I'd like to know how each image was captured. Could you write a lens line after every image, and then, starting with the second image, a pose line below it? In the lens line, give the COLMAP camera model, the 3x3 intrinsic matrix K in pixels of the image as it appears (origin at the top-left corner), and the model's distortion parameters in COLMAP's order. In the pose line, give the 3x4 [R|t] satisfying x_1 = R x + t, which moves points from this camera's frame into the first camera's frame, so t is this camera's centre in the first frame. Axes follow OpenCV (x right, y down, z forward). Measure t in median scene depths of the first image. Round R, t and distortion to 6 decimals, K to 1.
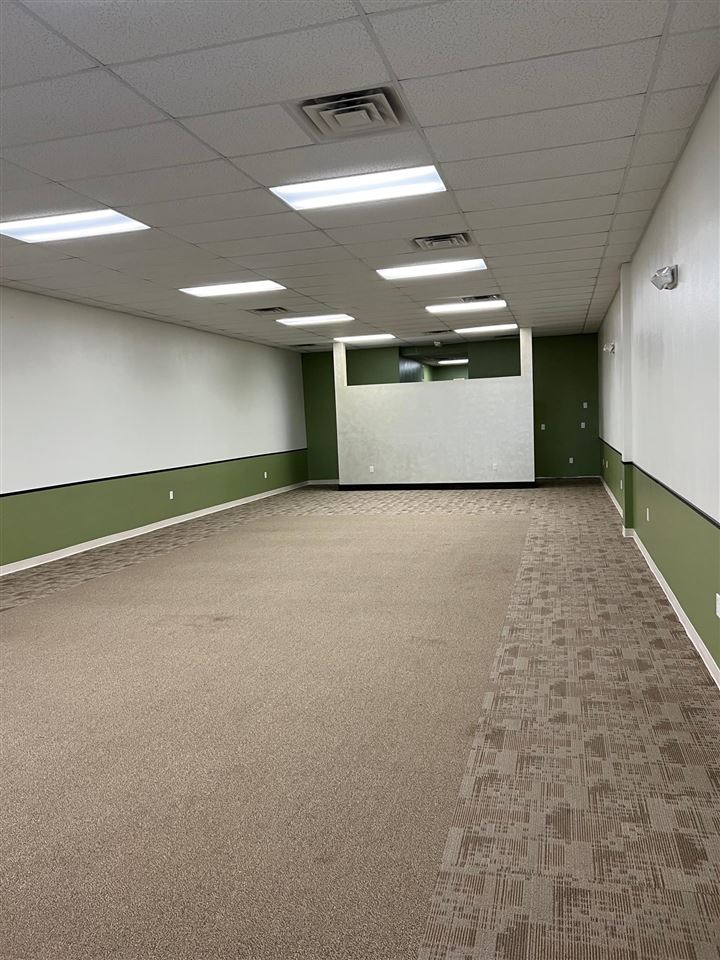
lens RADIAL K [[718.1, 0, 353.5], [0, 718.1, 485.5], [0, 0, 1]] dist [0.066362, -0.023549]
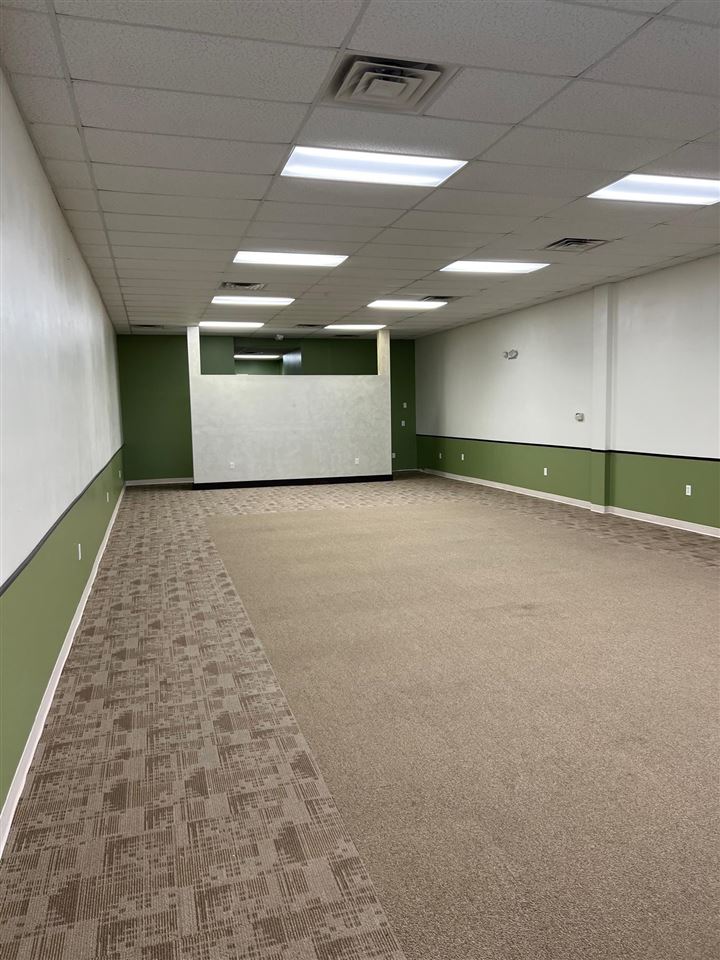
lens RADIAL K [[718.1, 0, 359.7], [0, 718.1, 474.9], [0, 0, 1]] dist [0.066362, -0.023549]
pose [[0.841276, -0.017707, 0.540315, -0.337739], [0.031299, 0.999382, -0.015981, 0.009334], [-0.539699, 0.030356, 0.841311, 0.130649]]
